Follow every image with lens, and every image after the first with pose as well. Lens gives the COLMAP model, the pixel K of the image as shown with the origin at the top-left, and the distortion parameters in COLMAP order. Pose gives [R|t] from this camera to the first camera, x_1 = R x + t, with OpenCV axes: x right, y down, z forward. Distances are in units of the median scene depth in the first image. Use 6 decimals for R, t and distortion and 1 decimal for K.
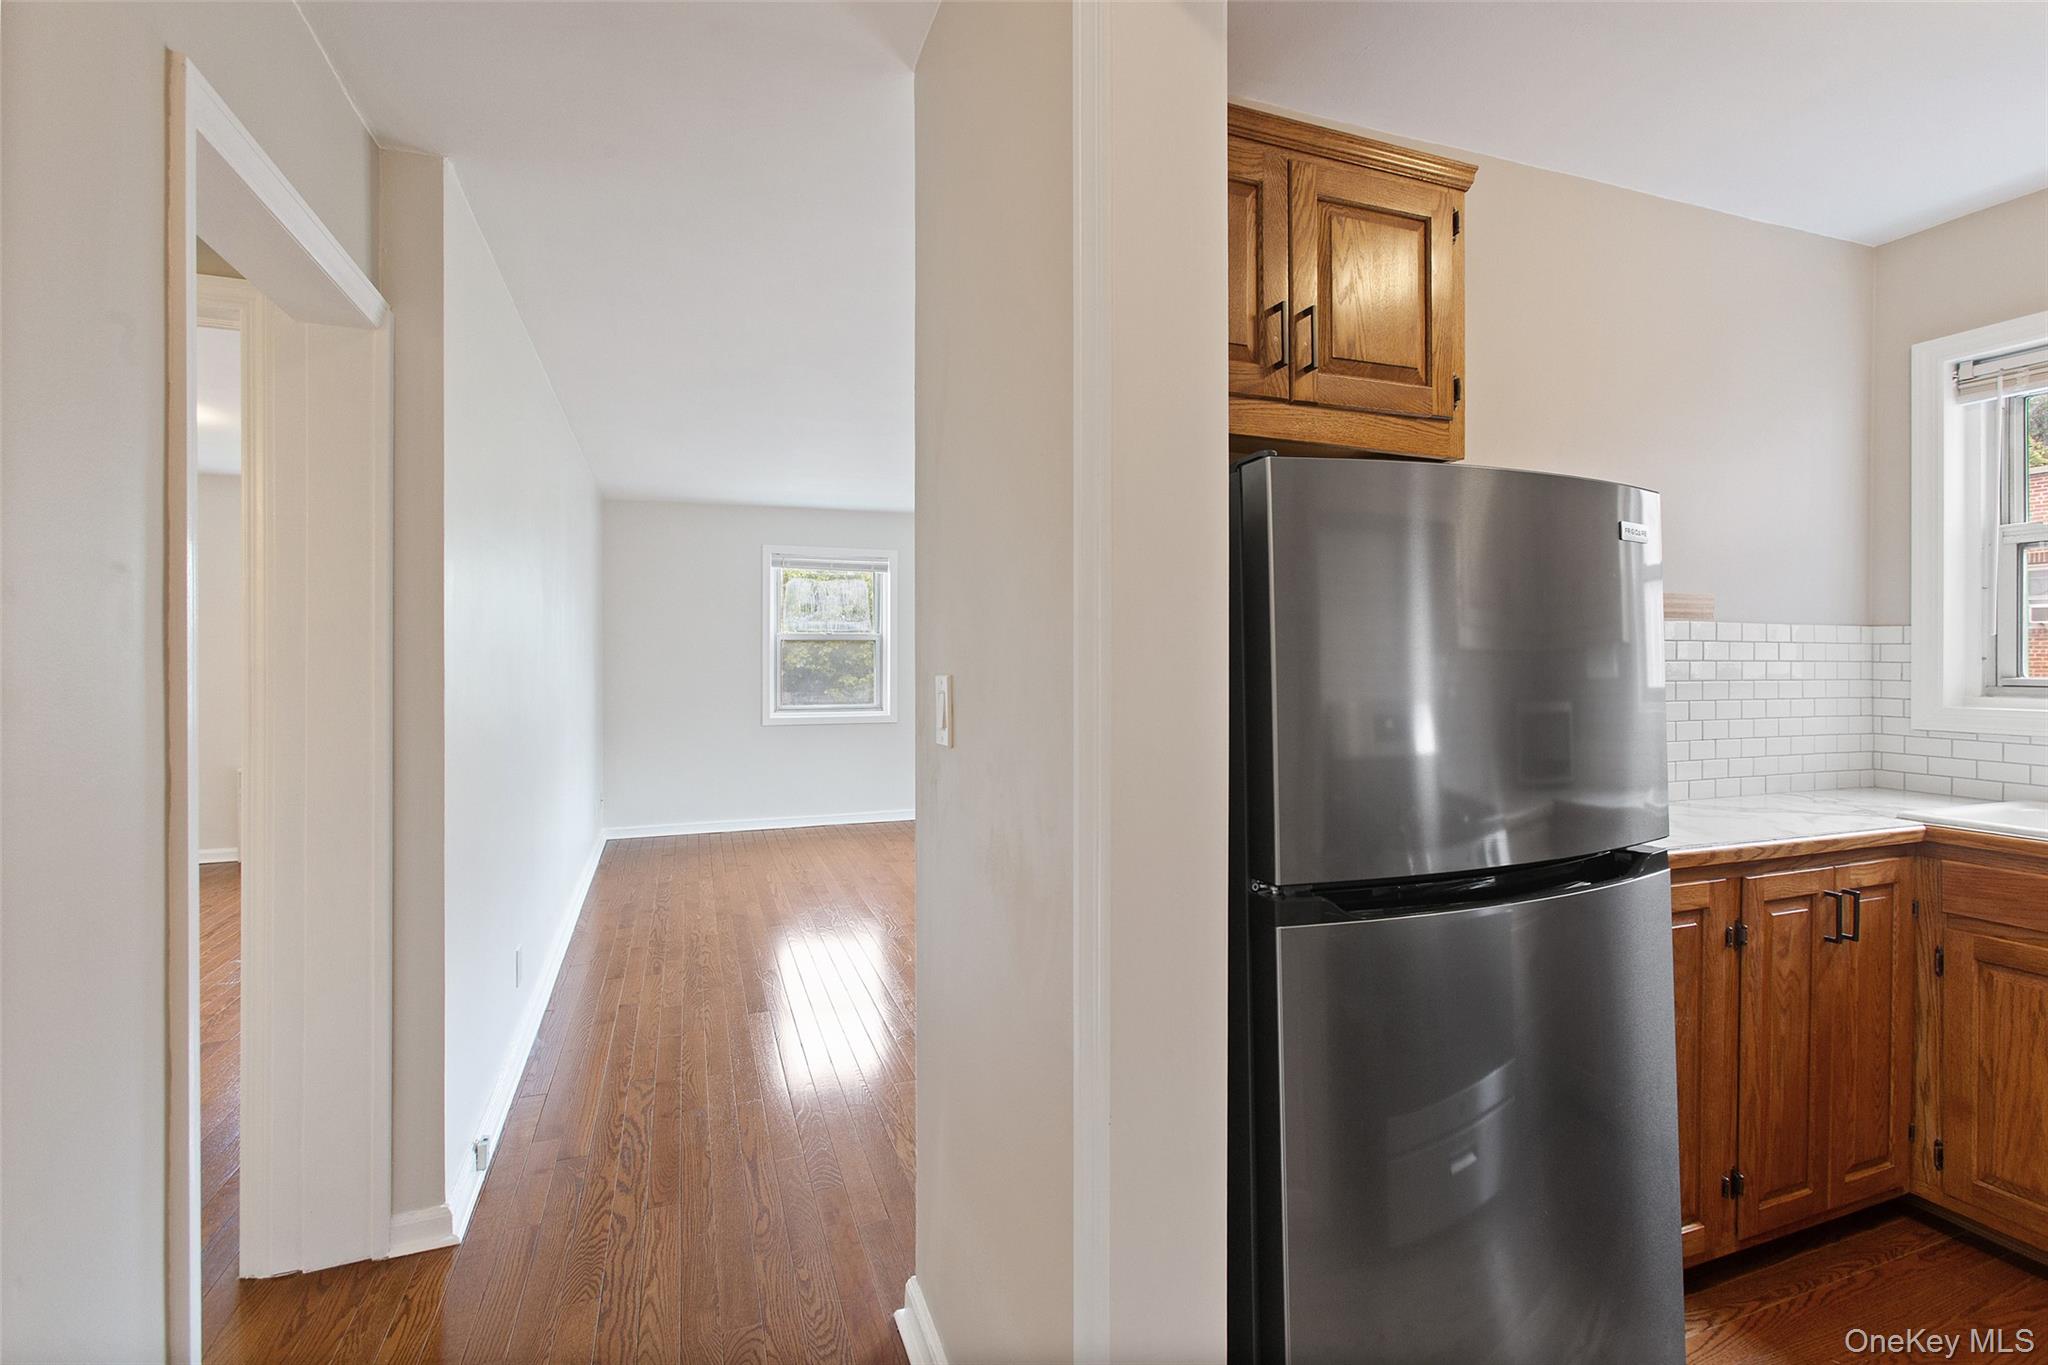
lens RADIAL K [[910.0, 0, 1028.9], [0, 910.0, 669.1], [0, 0, 1]] dist [0.000189, 0.000081]
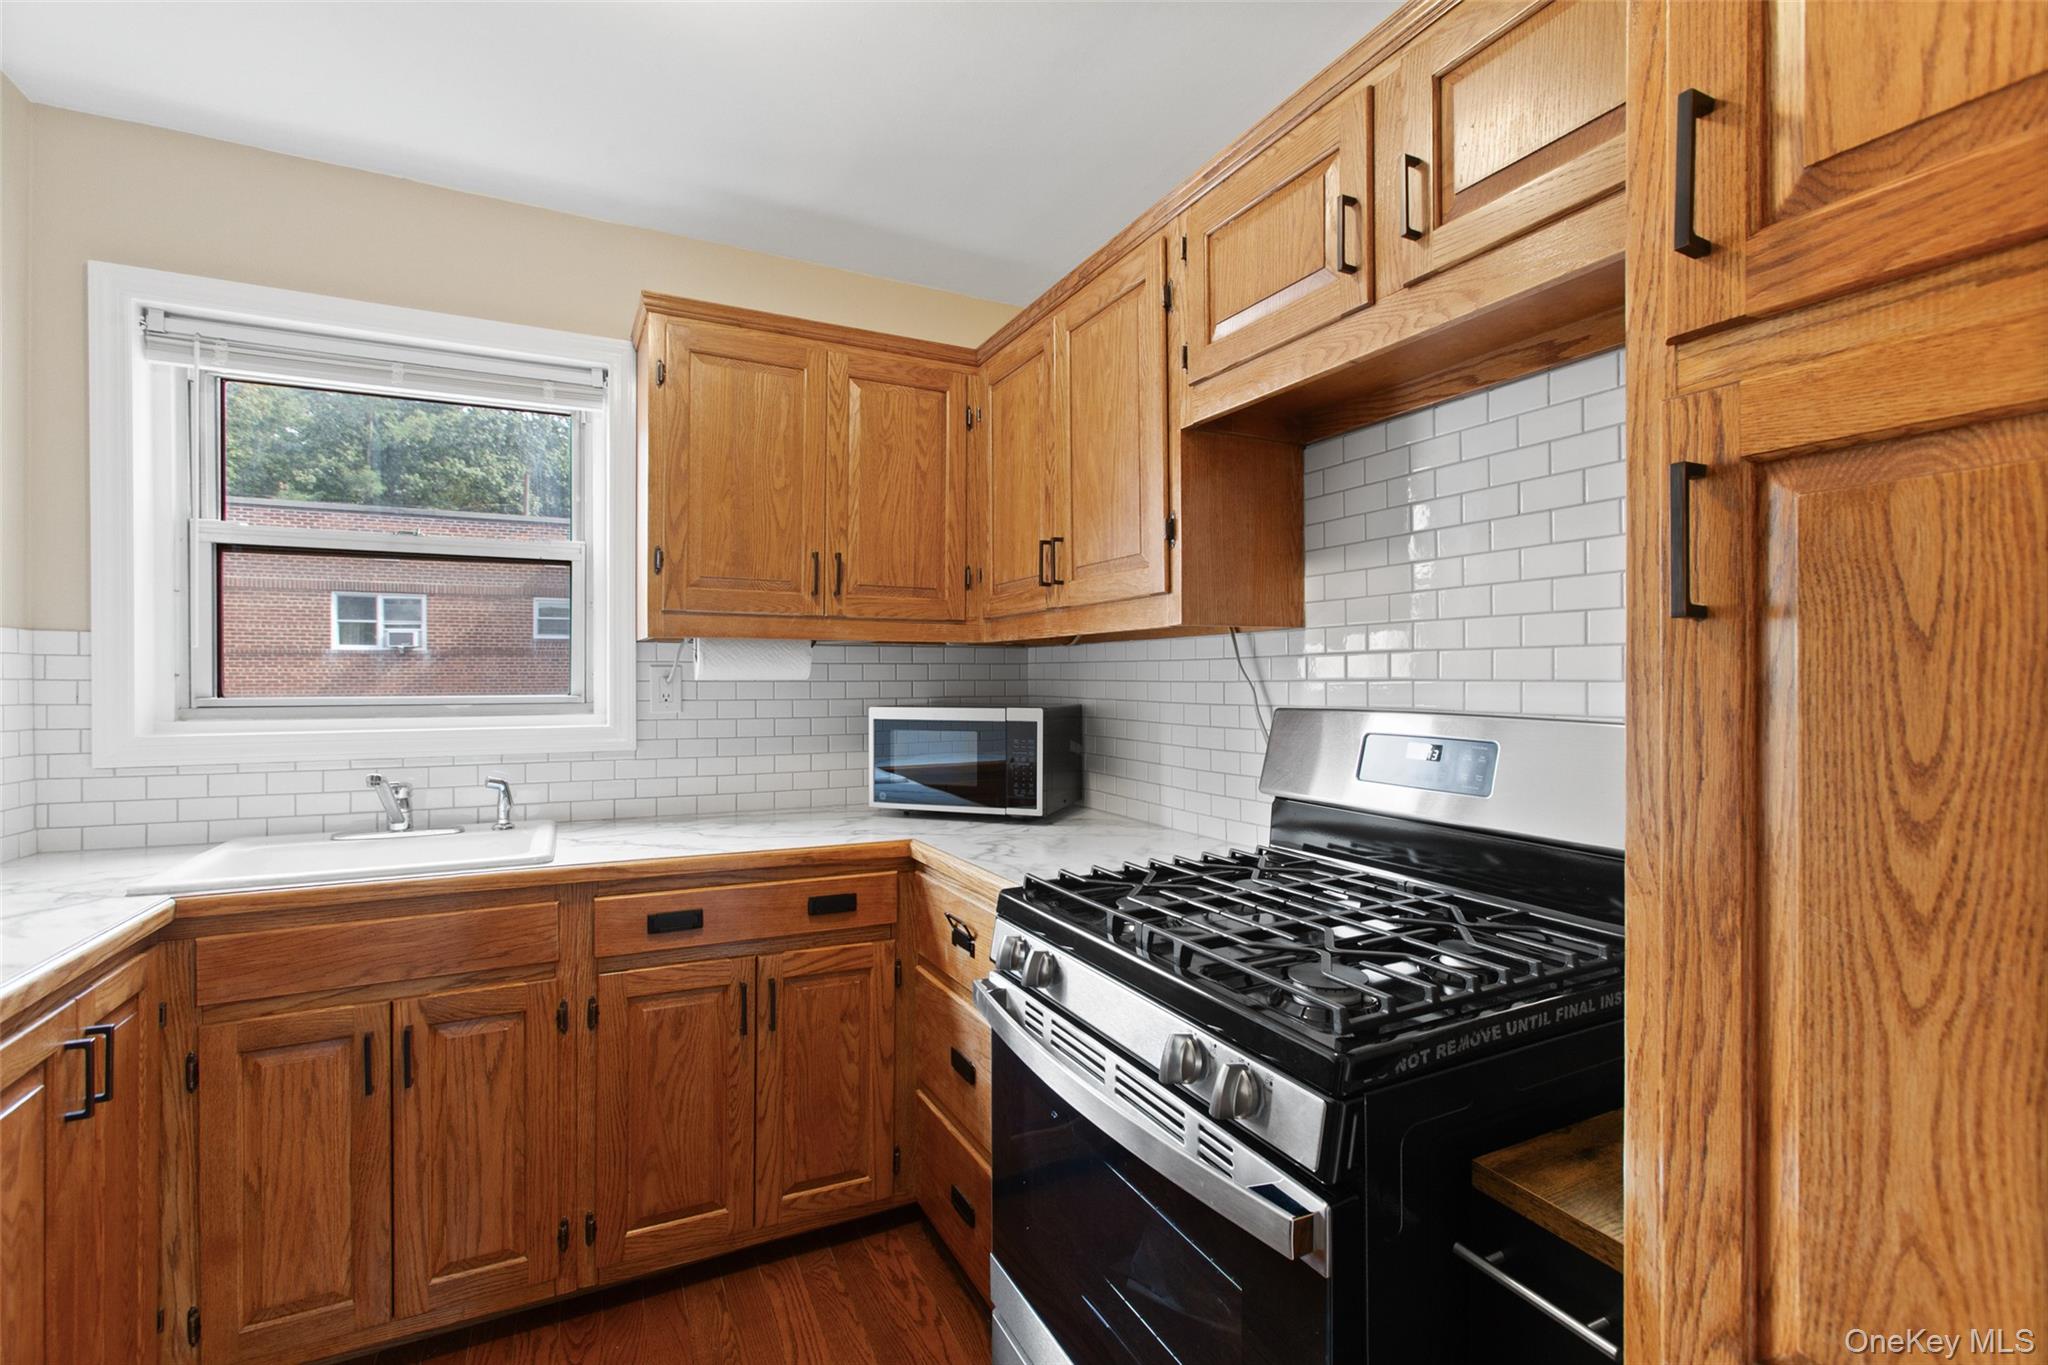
lens RADIAL K [[925.3, 0, 1036.0], [0, 925.3, 678.8], [0, 0, 1]] dist [-0.000903, 0.001294]
pose [[-0.095214, -0.001769, 0.995455, 0.171303], [0.011005, 0.999935, 0.002829, -0.002685], [-0.995396, 0.011224, -0.095189, 0.387208]]
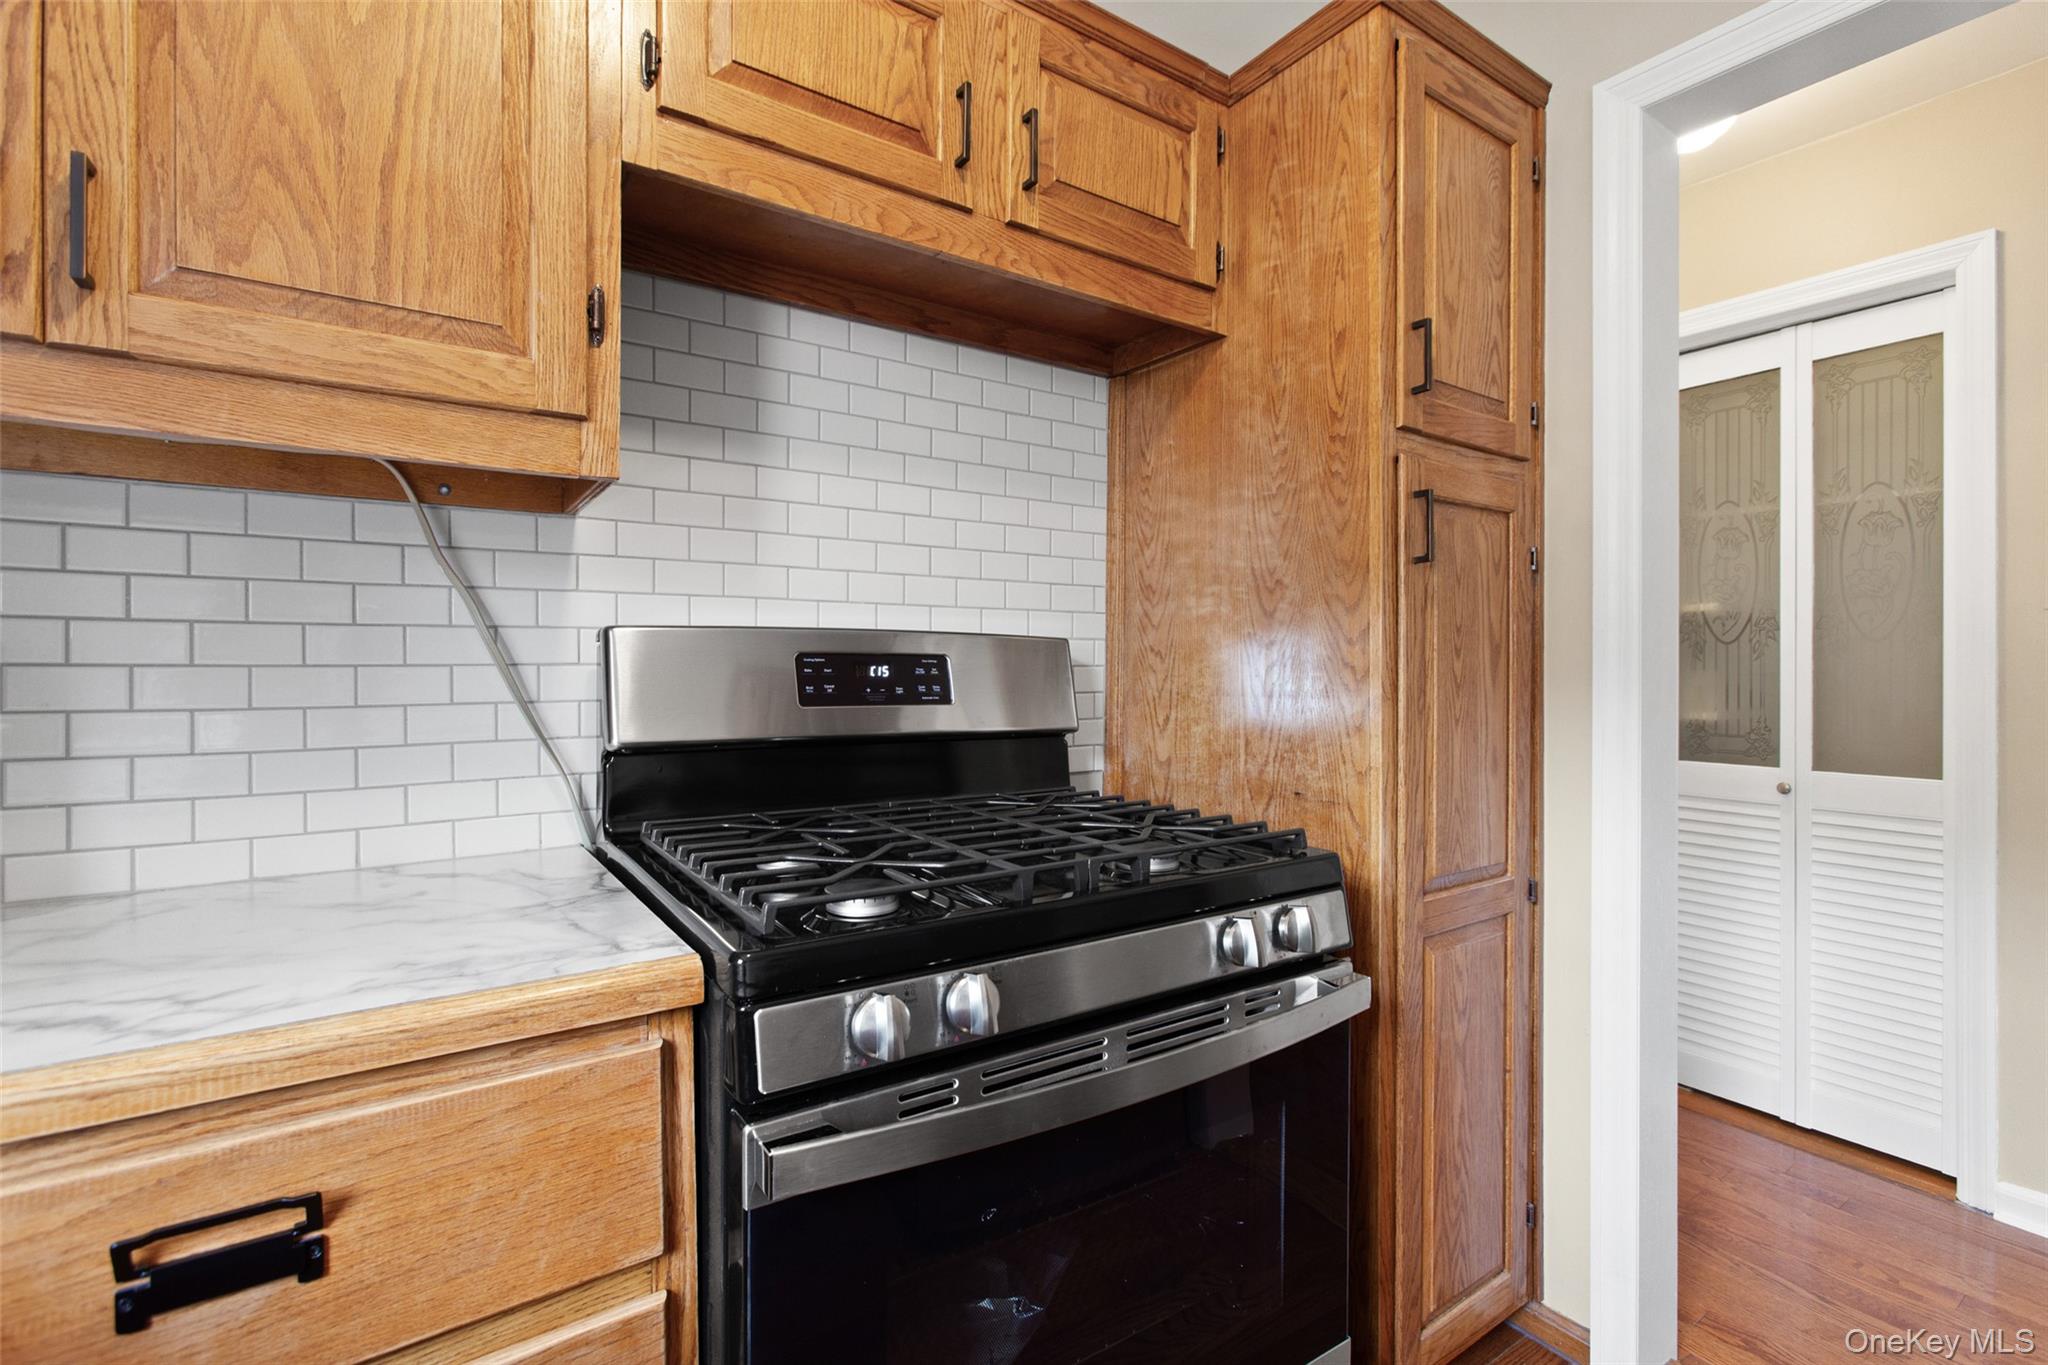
lens RADIAL K [[925.3, 0, 1036.0], [0, 925.3, 678.8], [0, 0, 1]] dist [-0.000903, 0.001294]
pose [[-0.972626, 0.002963, -0.232358, 0.992985], [0.000088, 0.999923, 0.012379, 0.064634], [0.232377, 0.012020, -0.972552, 0.774491]]
